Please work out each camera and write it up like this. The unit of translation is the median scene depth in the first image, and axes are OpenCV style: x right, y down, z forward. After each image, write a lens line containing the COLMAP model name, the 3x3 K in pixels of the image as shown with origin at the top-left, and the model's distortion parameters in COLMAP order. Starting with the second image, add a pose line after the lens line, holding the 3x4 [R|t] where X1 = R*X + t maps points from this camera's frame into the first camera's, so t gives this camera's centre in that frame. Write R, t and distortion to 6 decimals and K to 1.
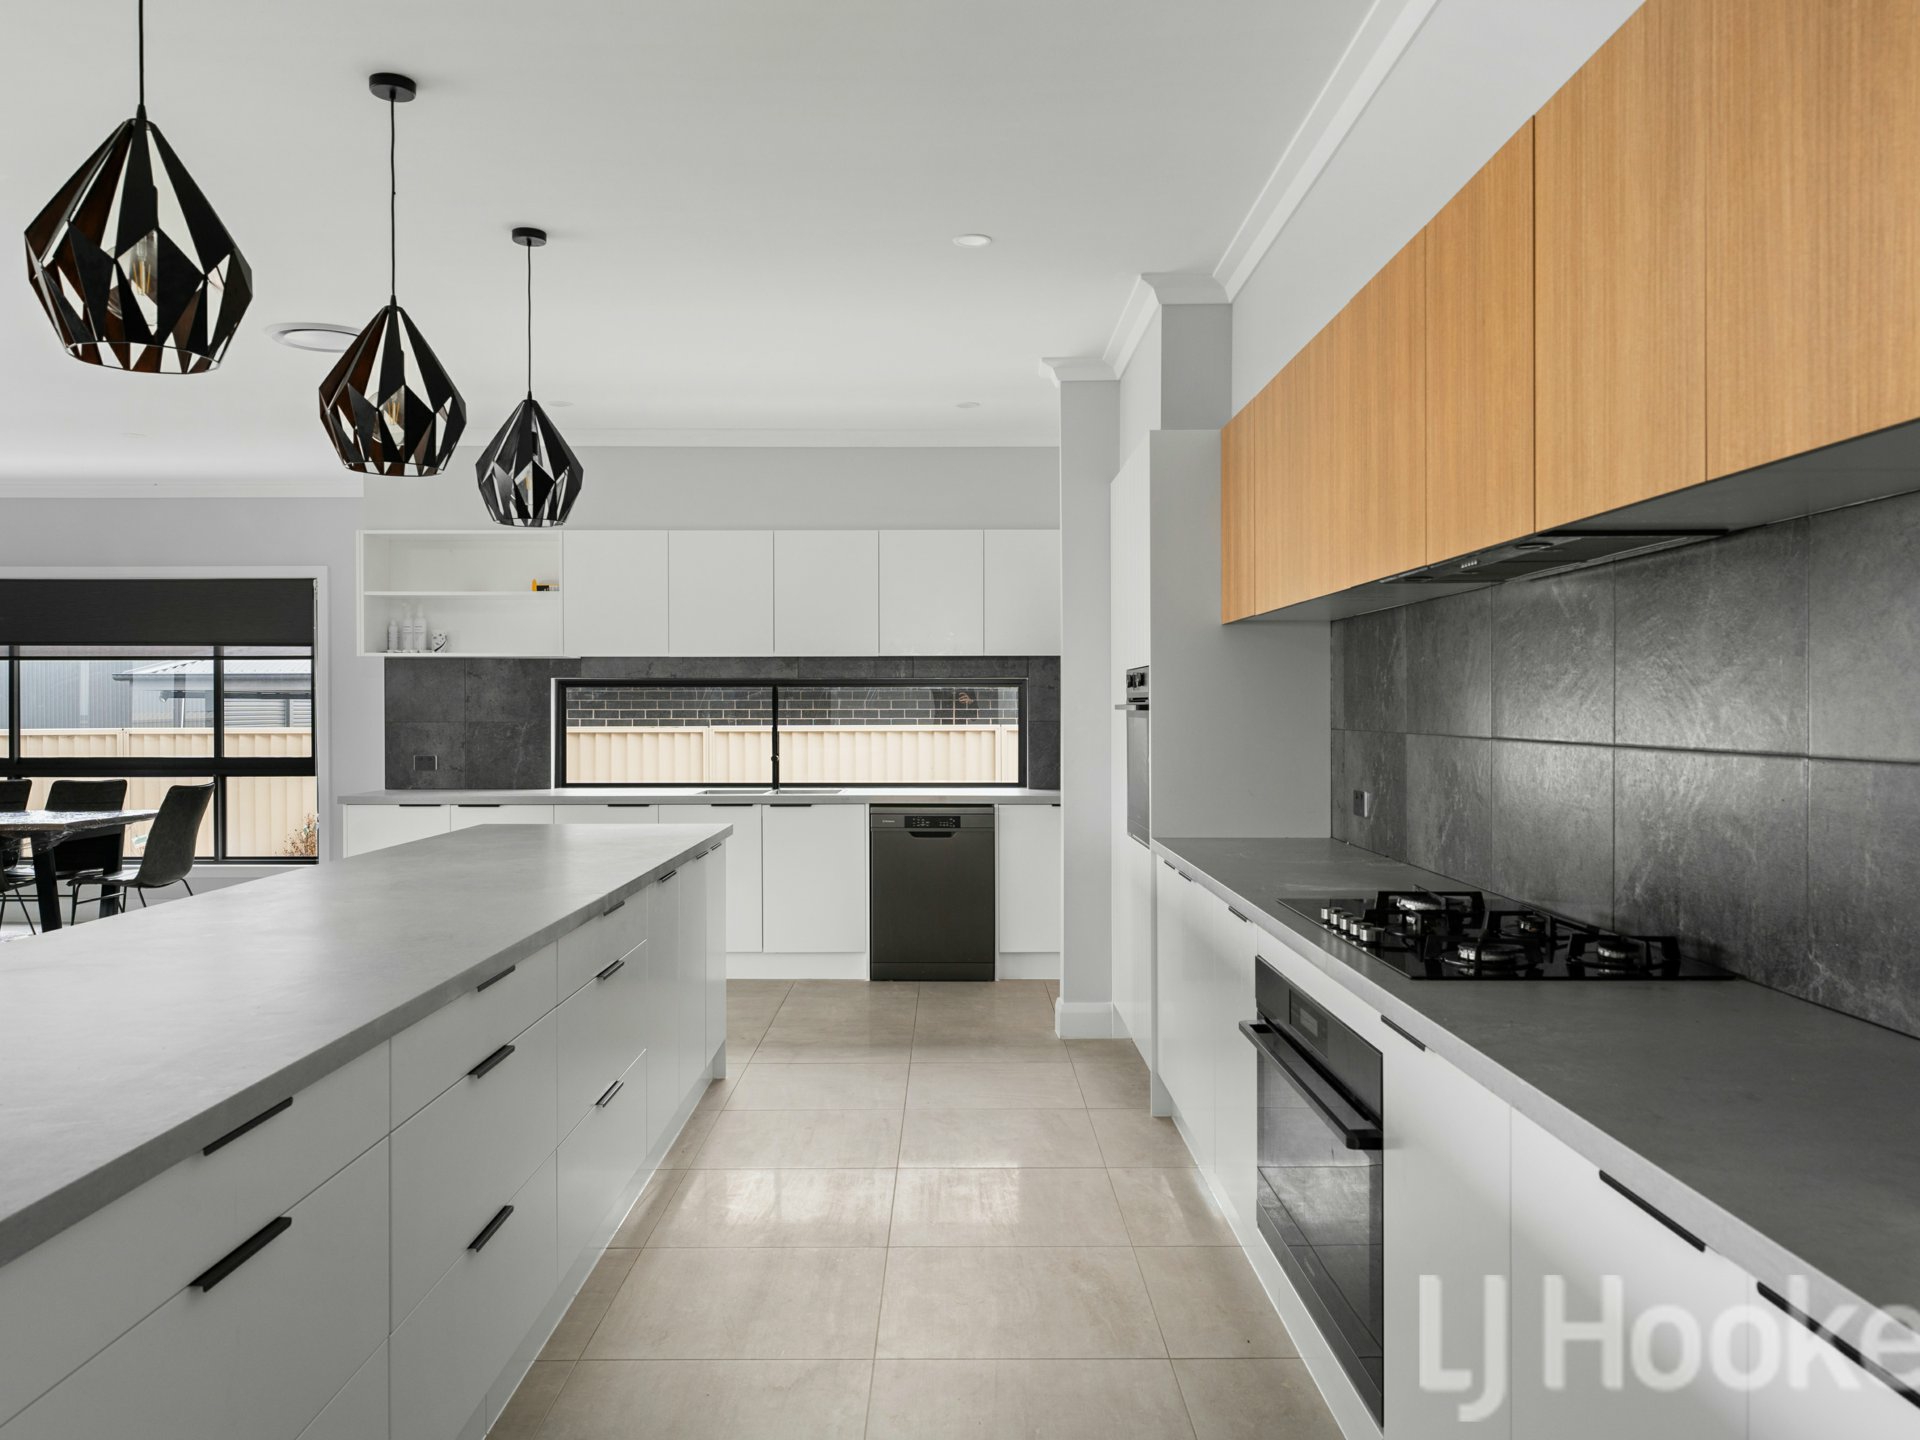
lens RADIAL K [[1430.1, 0, 960.0], [0, 1430.1, 720.0], [0, 0, 1]] dist [-0.002447, 0.001836]
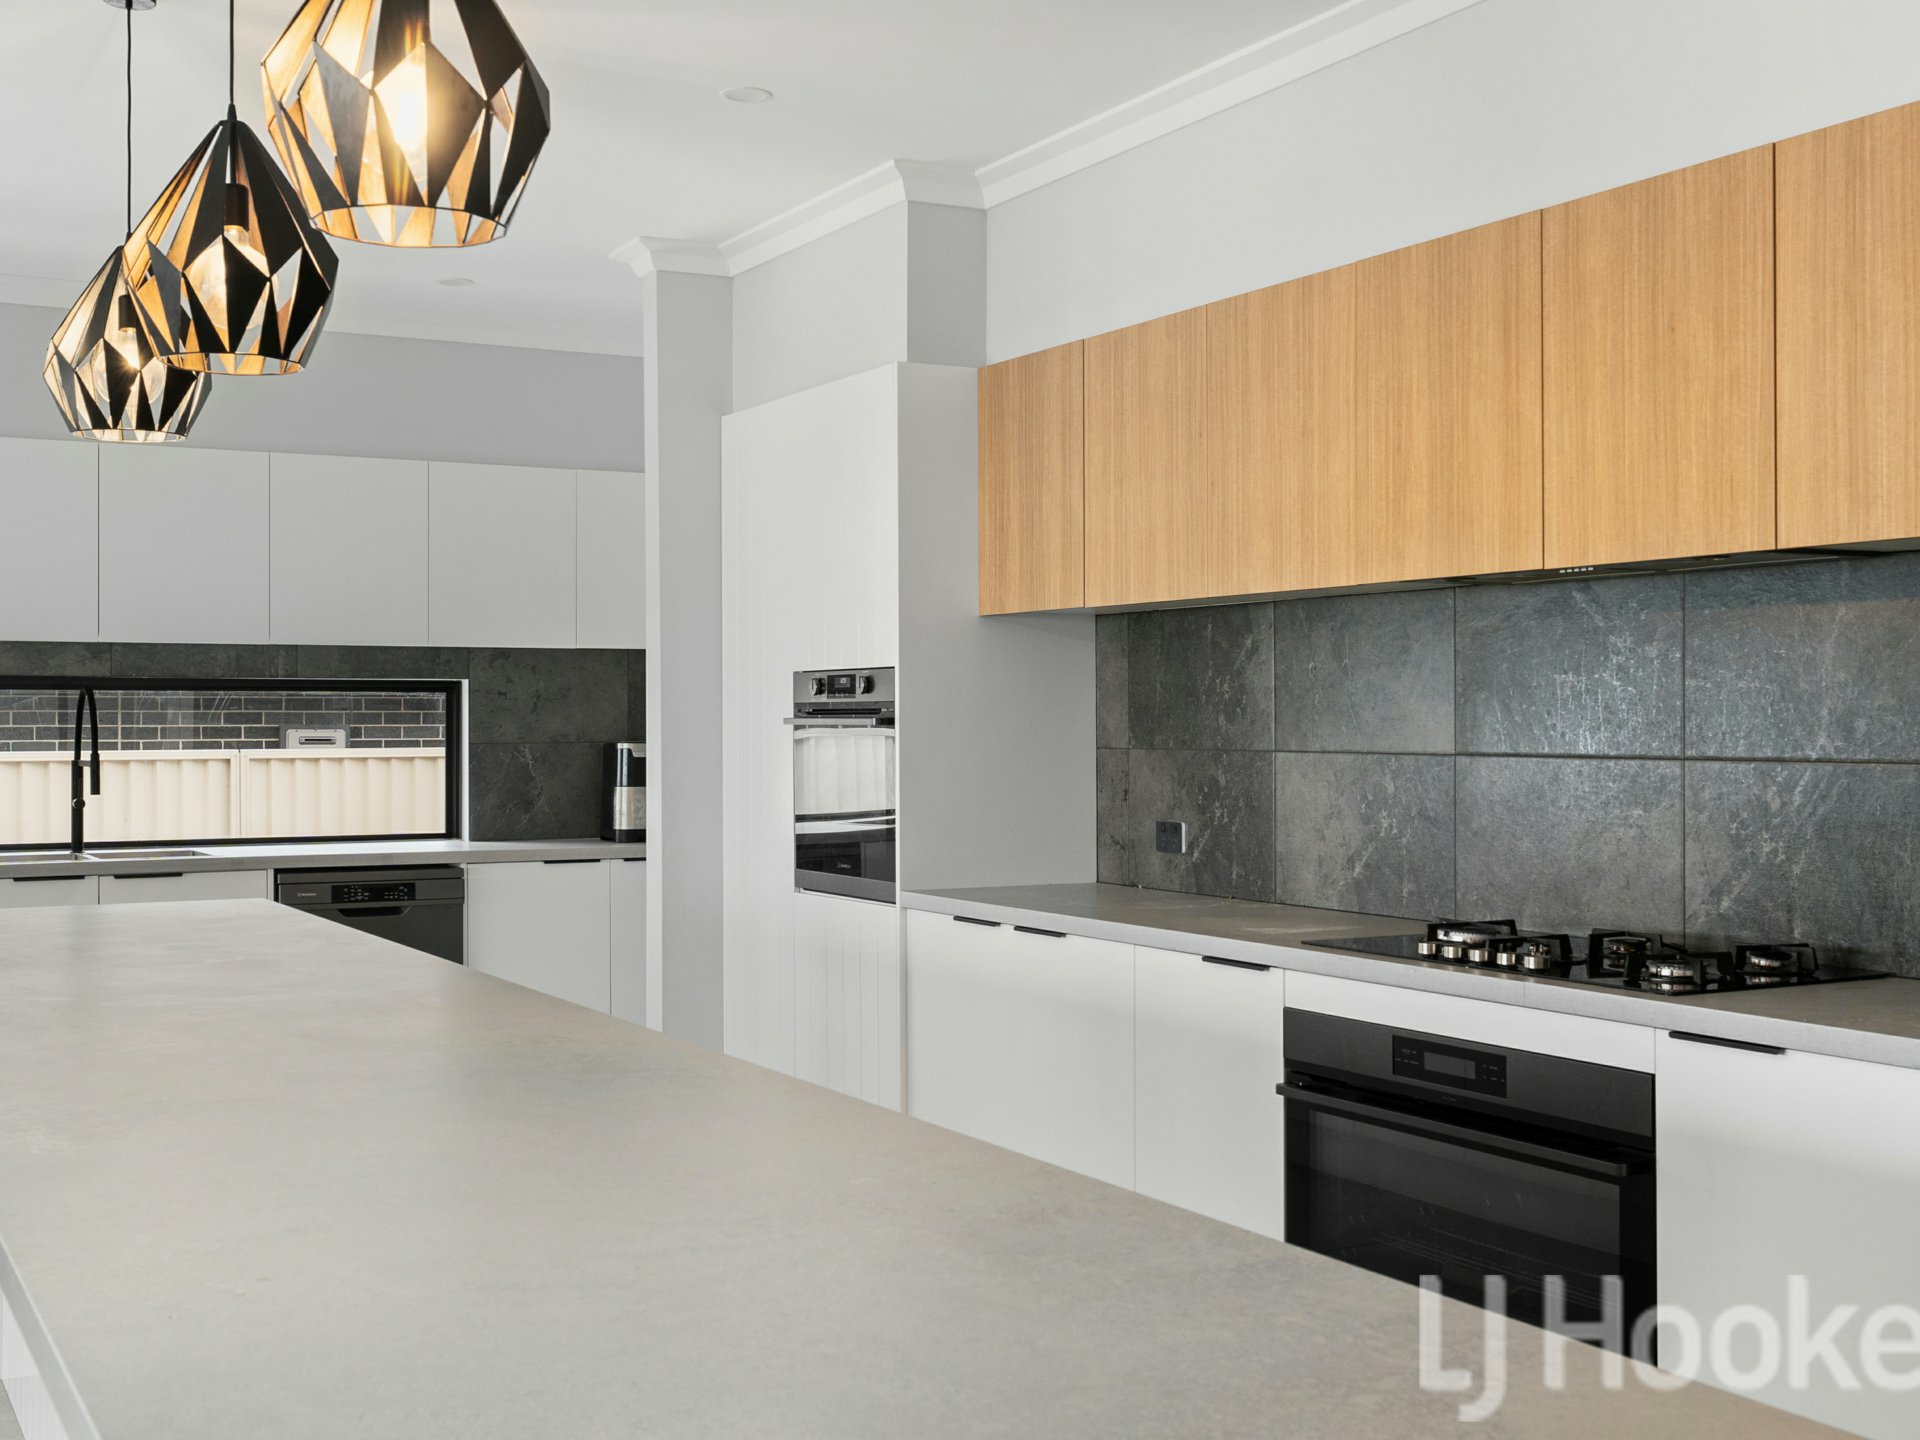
lens RADIAL K [[2162.4, 0, 960.0], [0, 2162.4, 720.0], [0, 0, 1]] dist [0.007984, -0.000074]
pose [[0.874855, 0.000382, 0.484385, -0.284991], [0.004759, 0.999945, -0.009383, 0.001085], [-0.484361, 0.010514, 0.874805, -0.024189]]
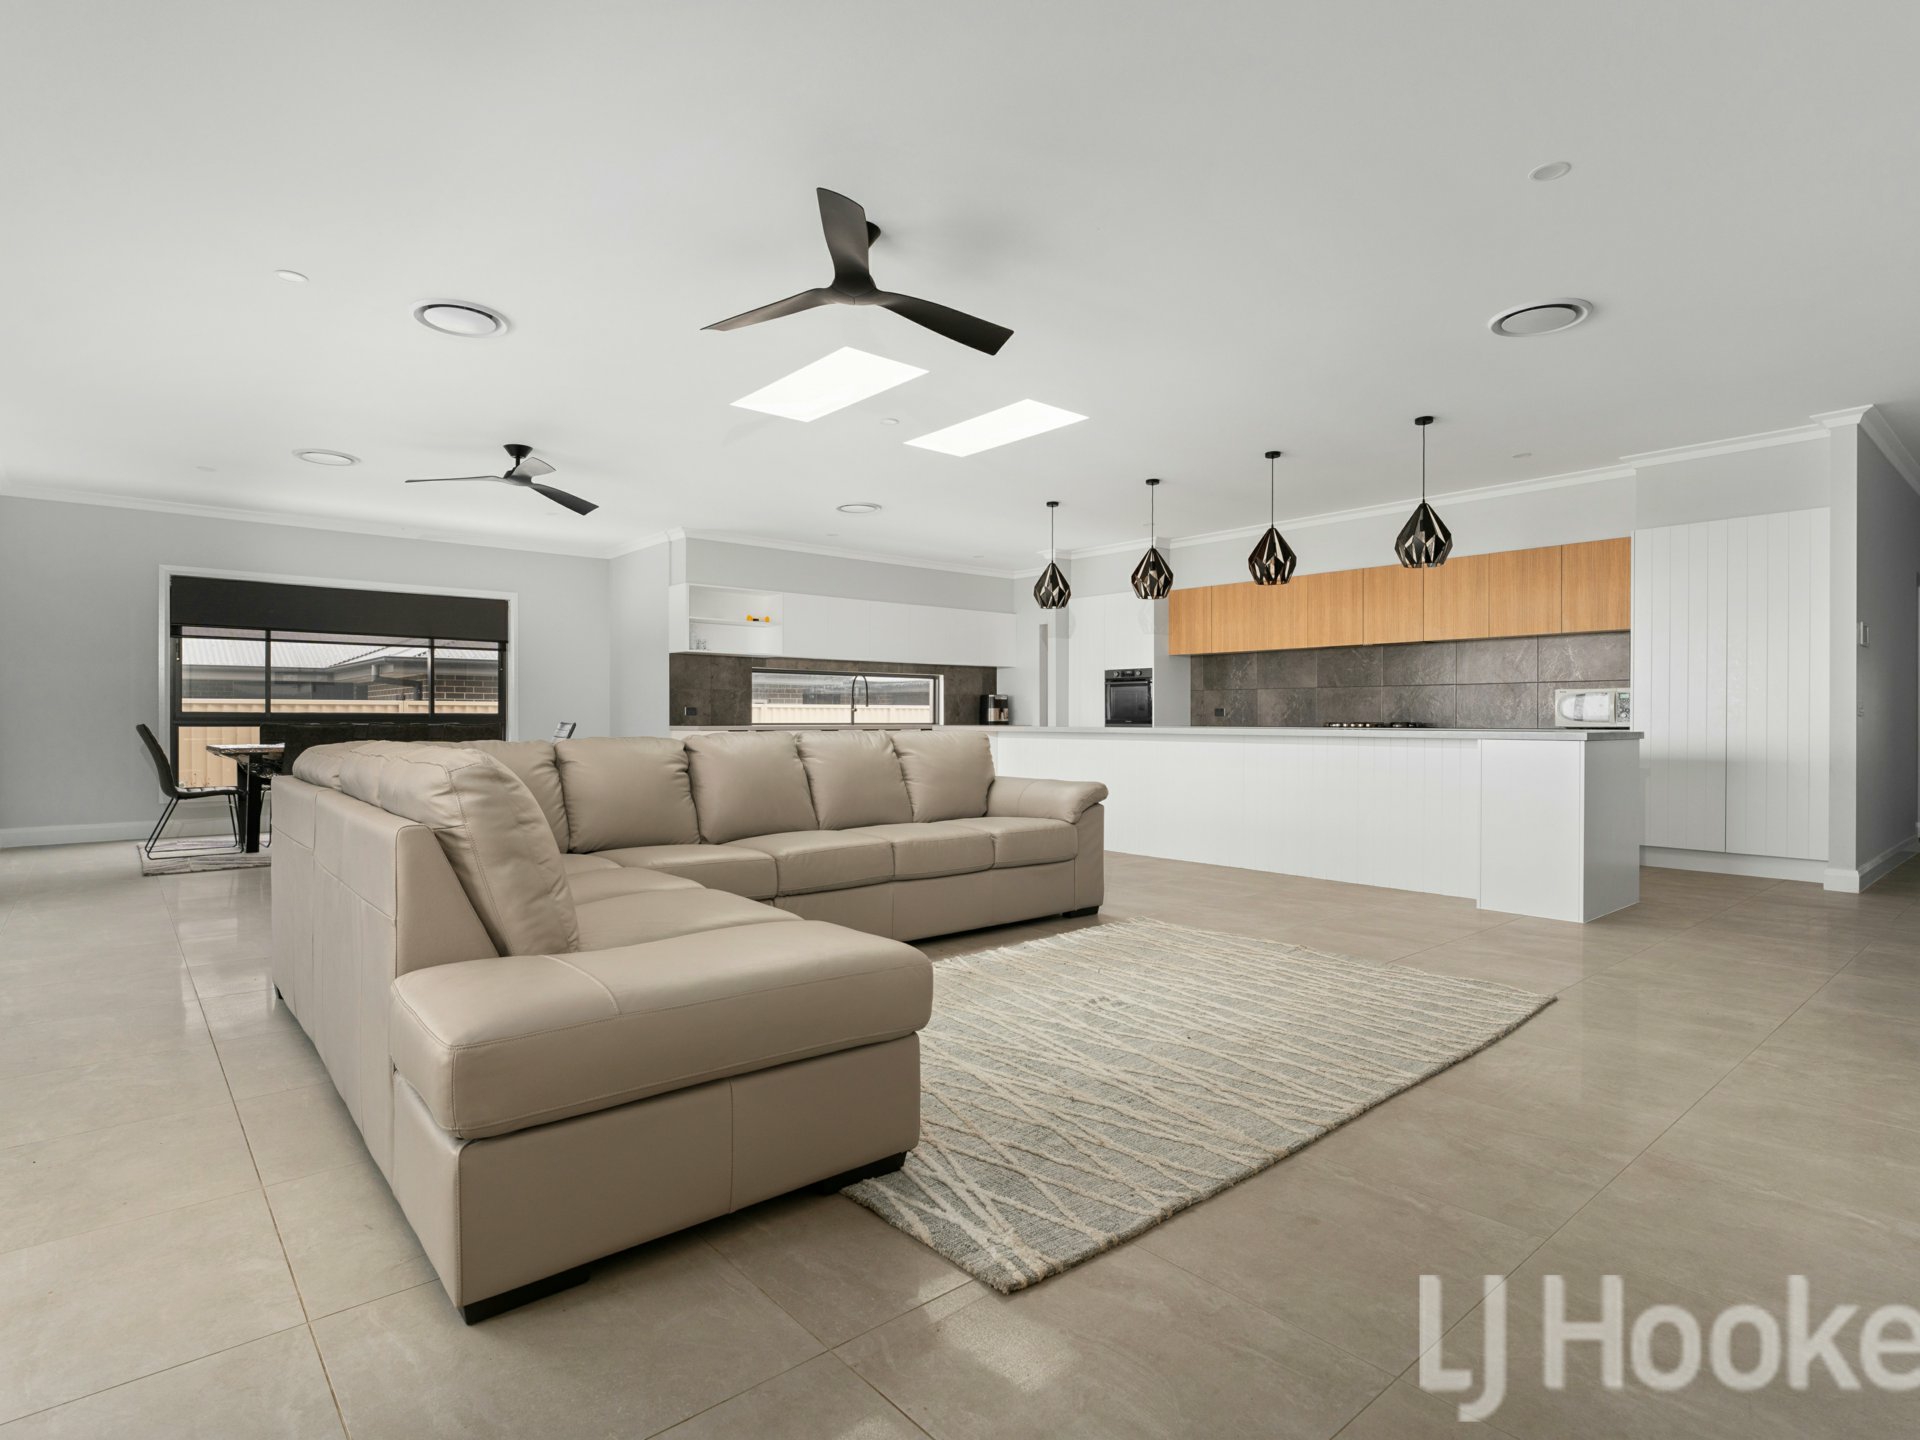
lens RADIAL K [[1001.5, 0, 960.0], [0, 1001.5, 720.0], [0, 0, 1]] dist [0.002034, 0.000405]
pose [[0.759967, 0.001659, 0.649960, -1.081622], [0.003287, 0.999974, -0.006396, 0.057971], [-0.649954, 0.006997, 0.759941, -0.225682]]
